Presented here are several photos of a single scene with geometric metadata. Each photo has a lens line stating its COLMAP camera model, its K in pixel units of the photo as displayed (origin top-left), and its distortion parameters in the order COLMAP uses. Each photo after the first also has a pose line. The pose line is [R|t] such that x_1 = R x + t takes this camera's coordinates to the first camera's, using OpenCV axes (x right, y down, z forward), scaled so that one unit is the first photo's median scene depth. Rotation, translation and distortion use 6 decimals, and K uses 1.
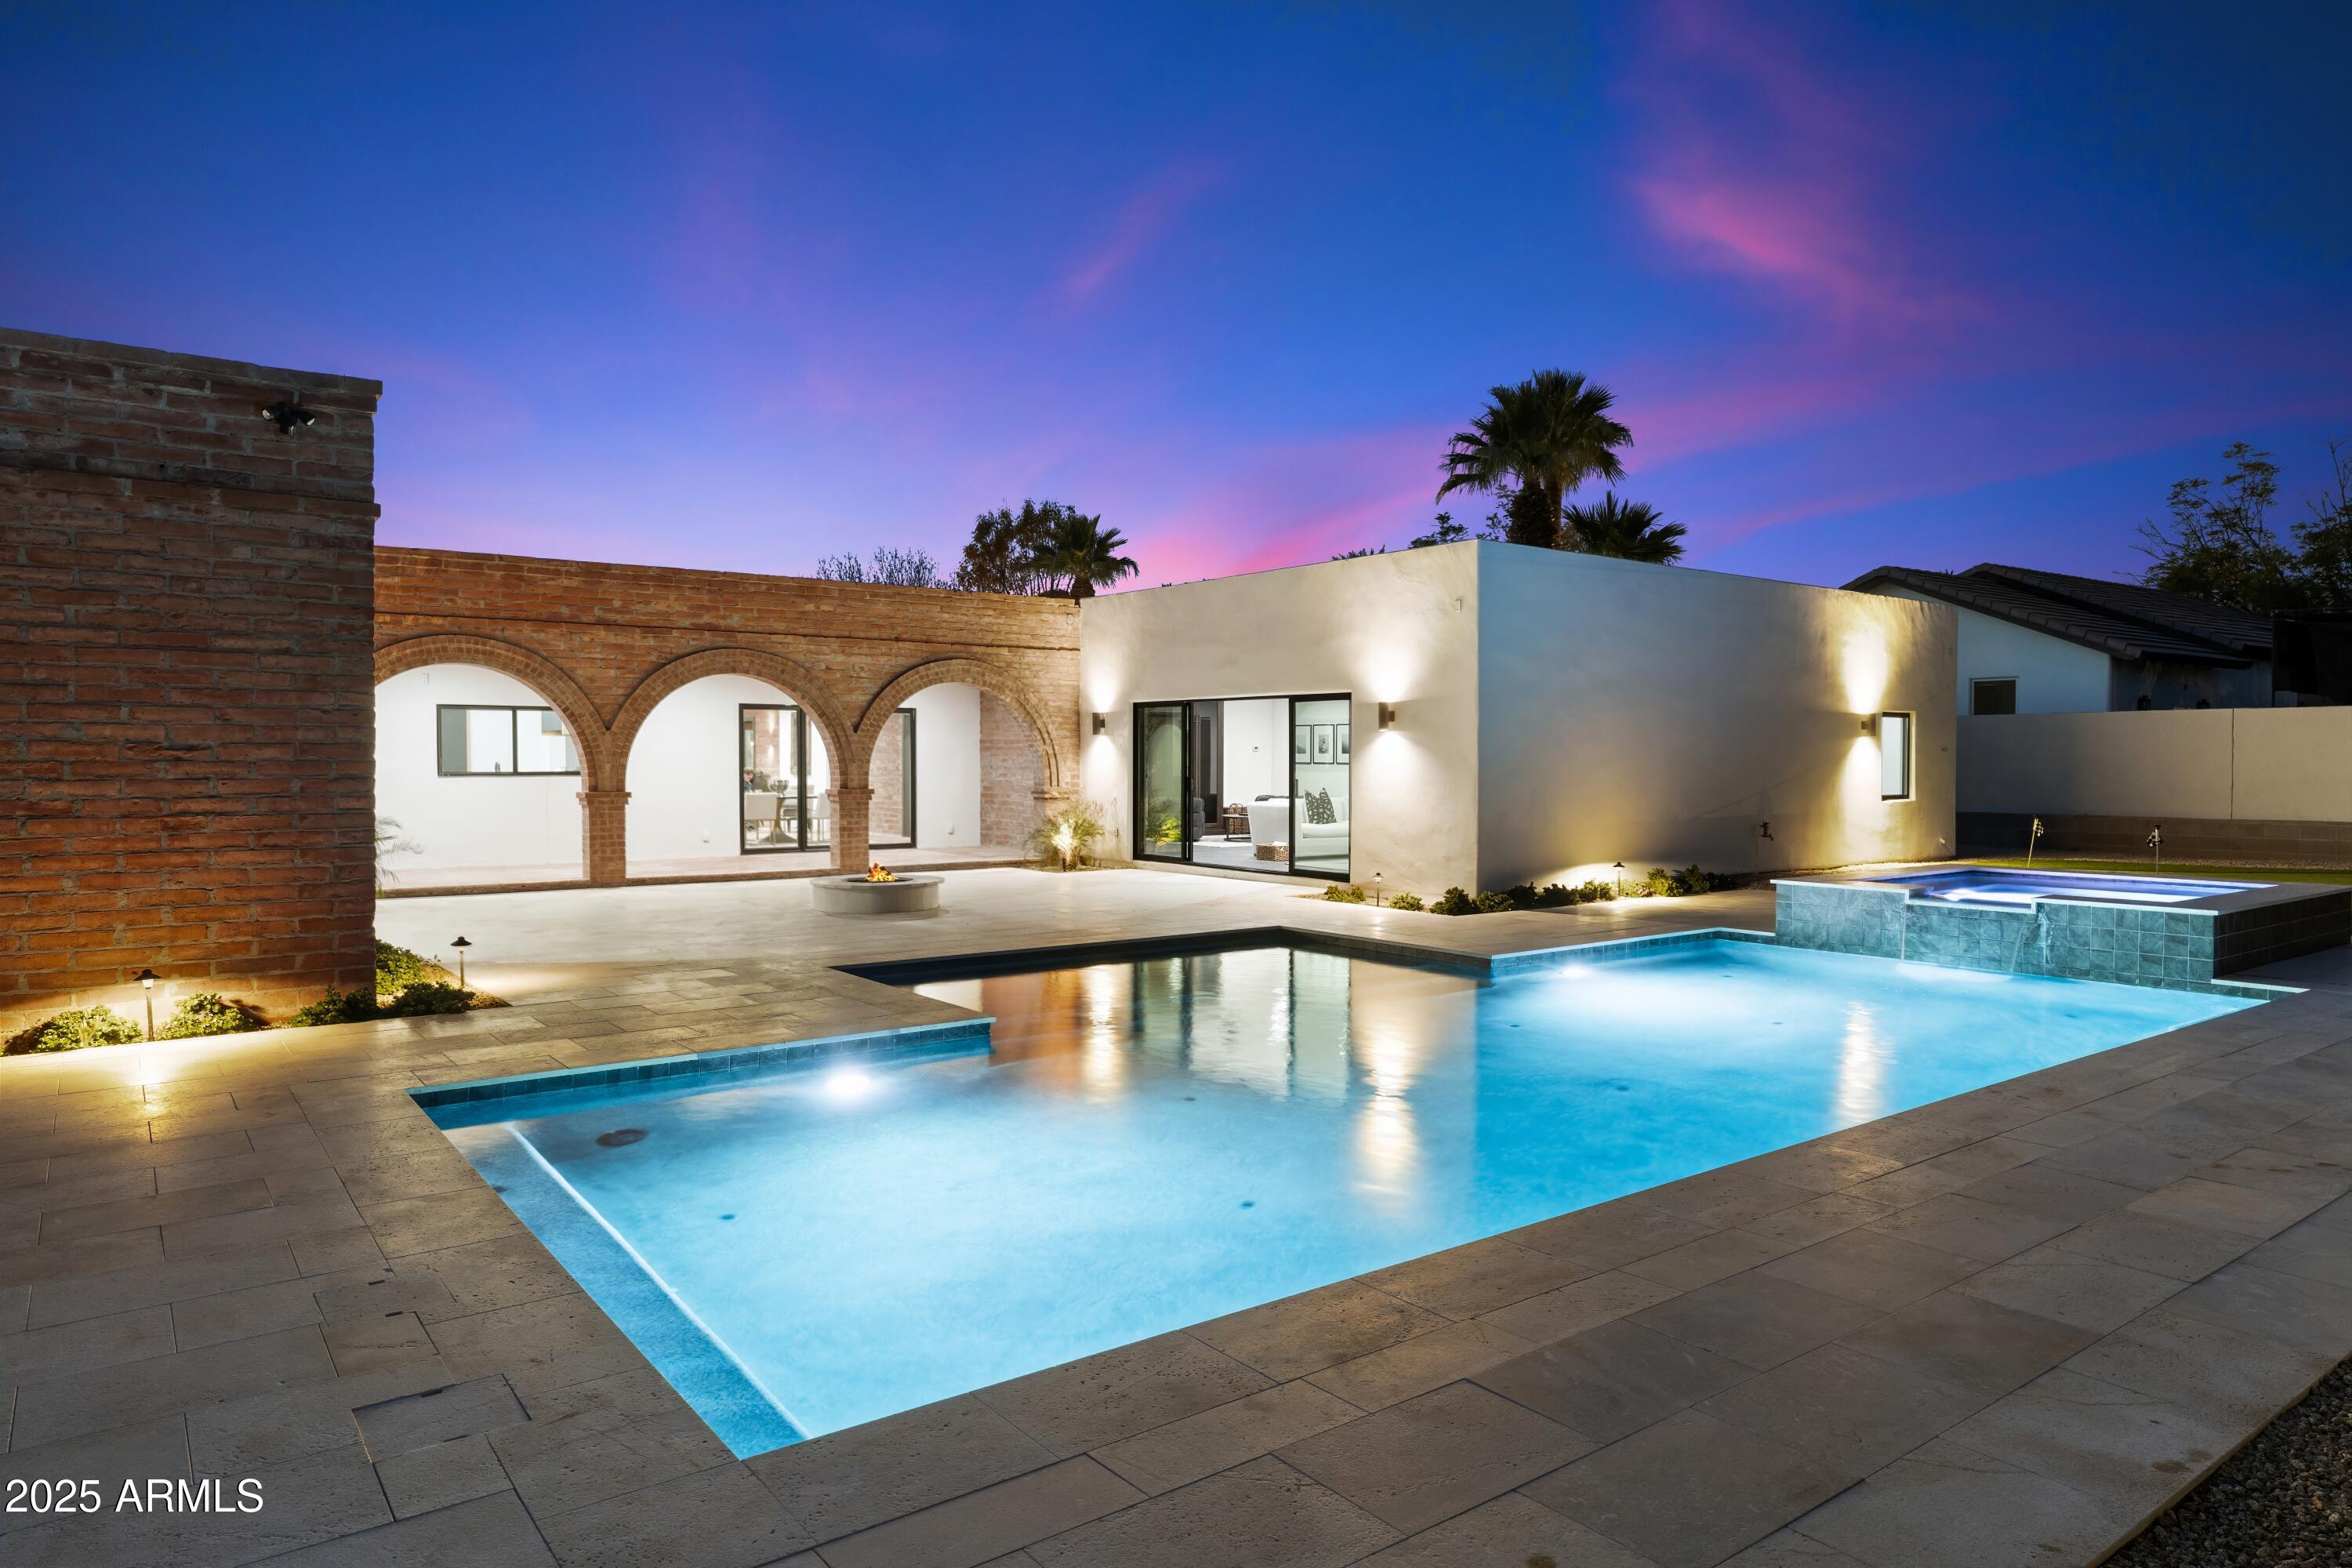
lens RADIAL K [[1455.6, 0, 1176.1], [0, 1455.6, 776.9], [0, 0, 1]] dist [0.000570, 0.000877]
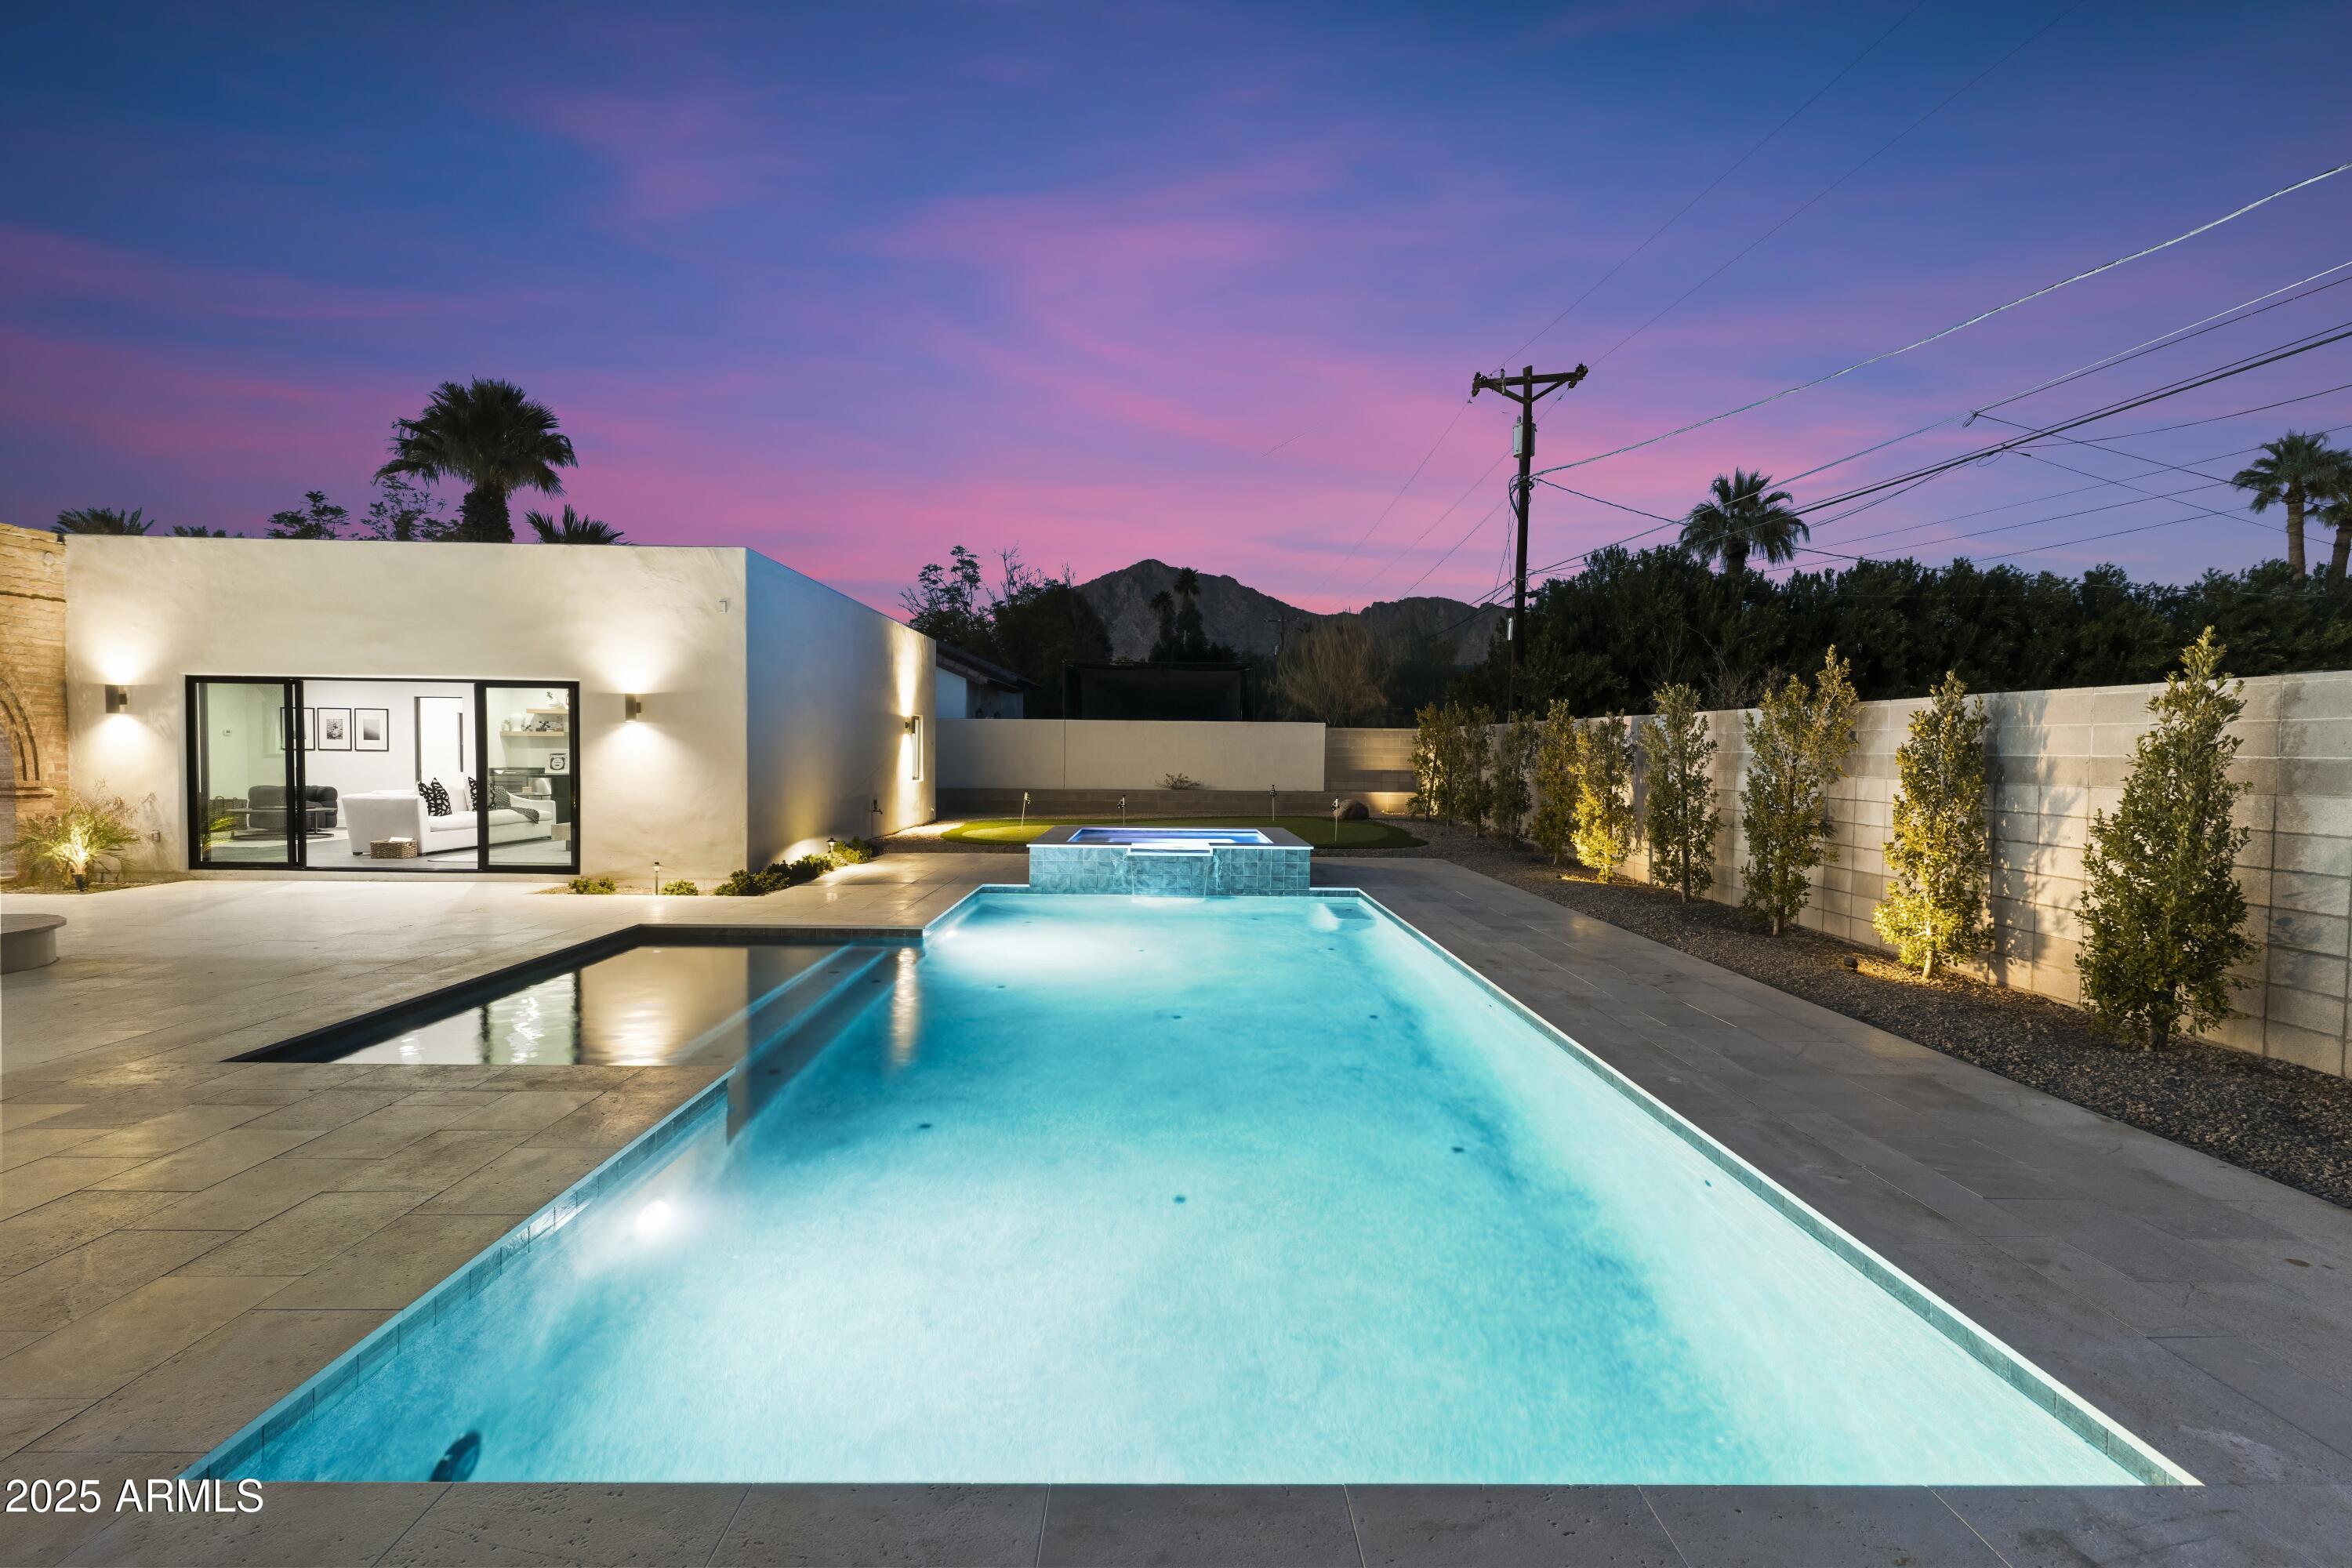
lens RADIAL K [[1130.7, 0, 1173.2], [0, 1130.7, 789.0], [0, 0, 1]] dist [0.001343, 0.000344]
pose [[0.584344, -0.021913, 0.811210, -0.219902], [-0.000485, 0.999626, 0.027353, -0.005317], [-0.811506, -0.016377, 0.584114, 0.185294]]
